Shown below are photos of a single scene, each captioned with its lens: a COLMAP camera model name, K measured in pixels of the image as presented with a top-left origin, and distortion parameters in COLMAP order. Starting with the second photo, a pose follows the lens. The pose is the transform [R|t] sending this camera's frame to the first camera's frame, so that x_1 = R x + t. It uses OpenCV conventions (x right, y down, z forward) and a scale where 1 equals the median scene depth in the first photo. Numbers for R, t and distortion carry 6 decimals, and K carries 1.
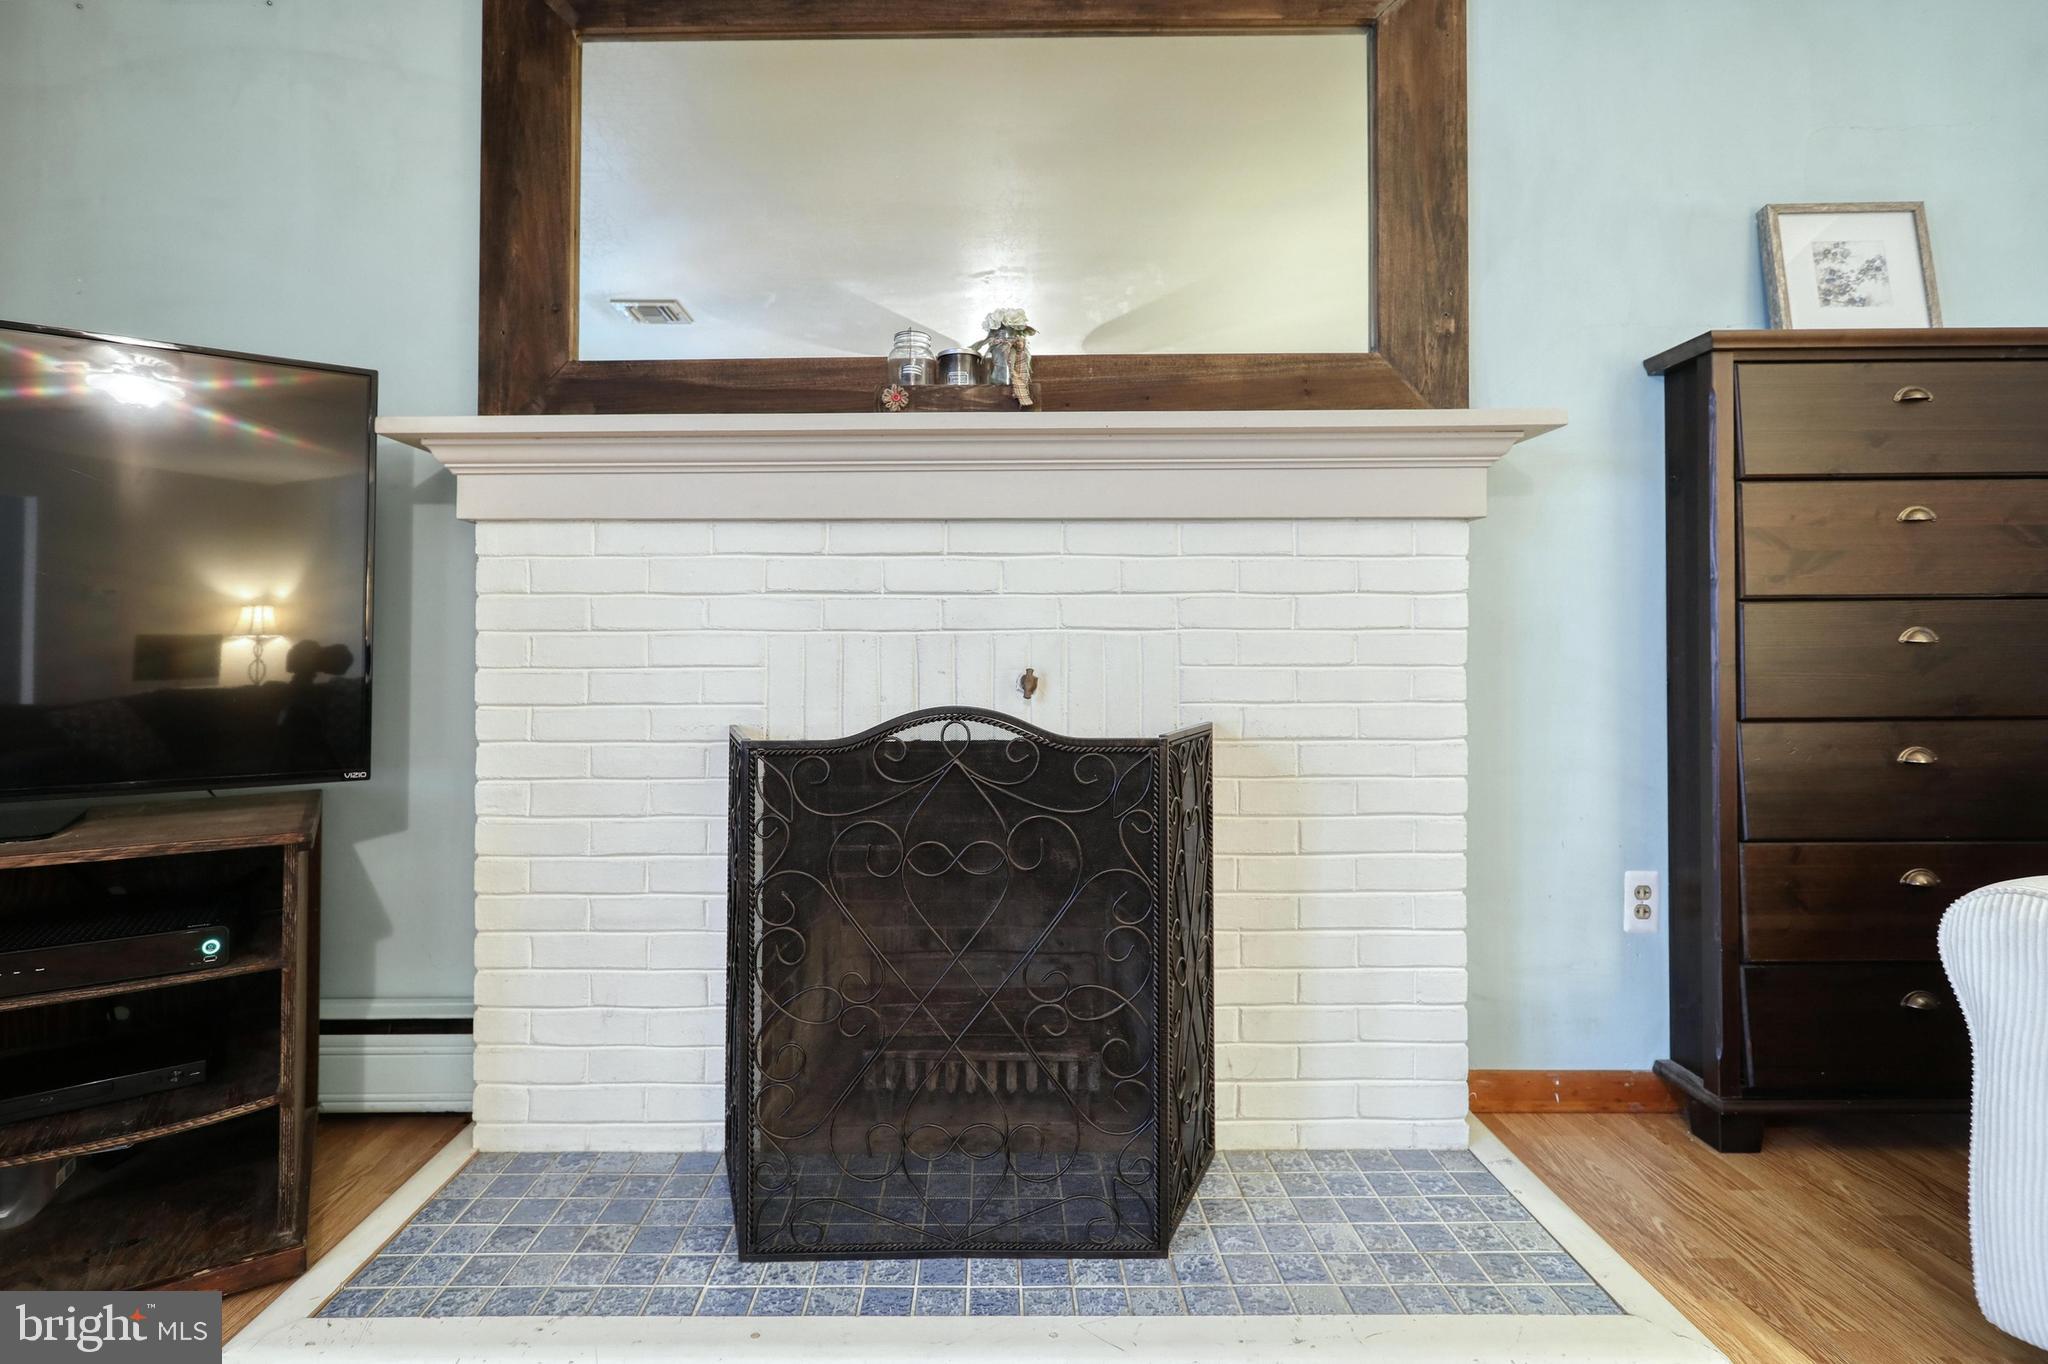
lens RADIAL K [[917.1, 0, 1013.2], [0, 917.1, 661.9], [0, 0, 1]] dist [0.001176, 0.000724]
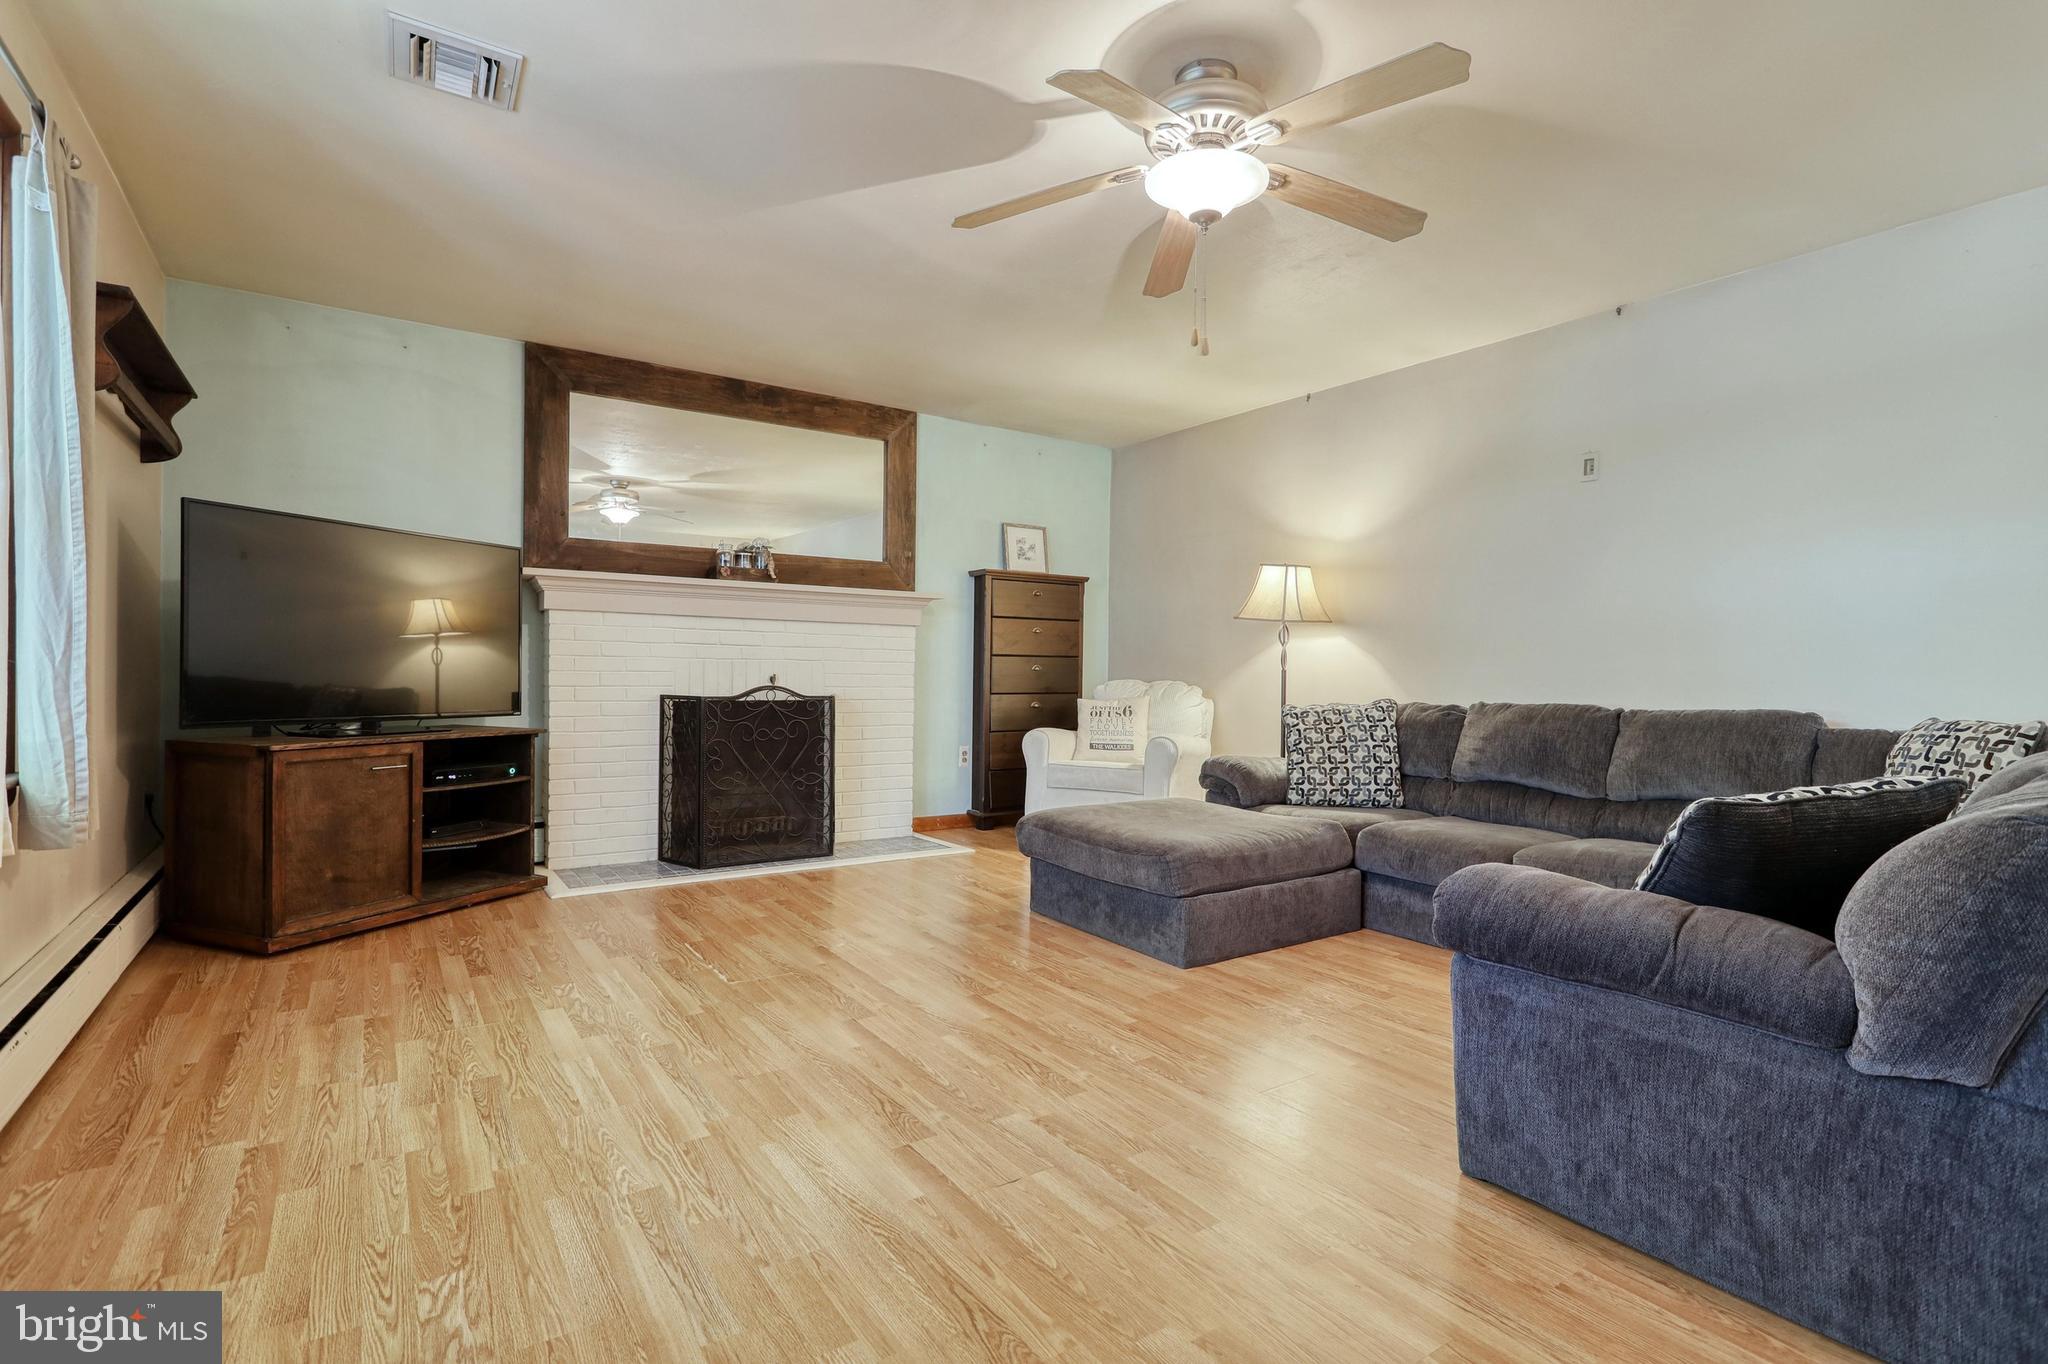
lens RADIAL K [[966.6, 0, 1022.8], [0, 966.6, 663.2], [0, 0, 1]] dist [-0.049265, -0.000141]
pose [[0.824064, 0.019899, 0.566147, -0.960458], [-0.014828, 0.999798, -0.013557, 0.002176], [-0.566303, 0.002776, 0.824193, -1.732187]]
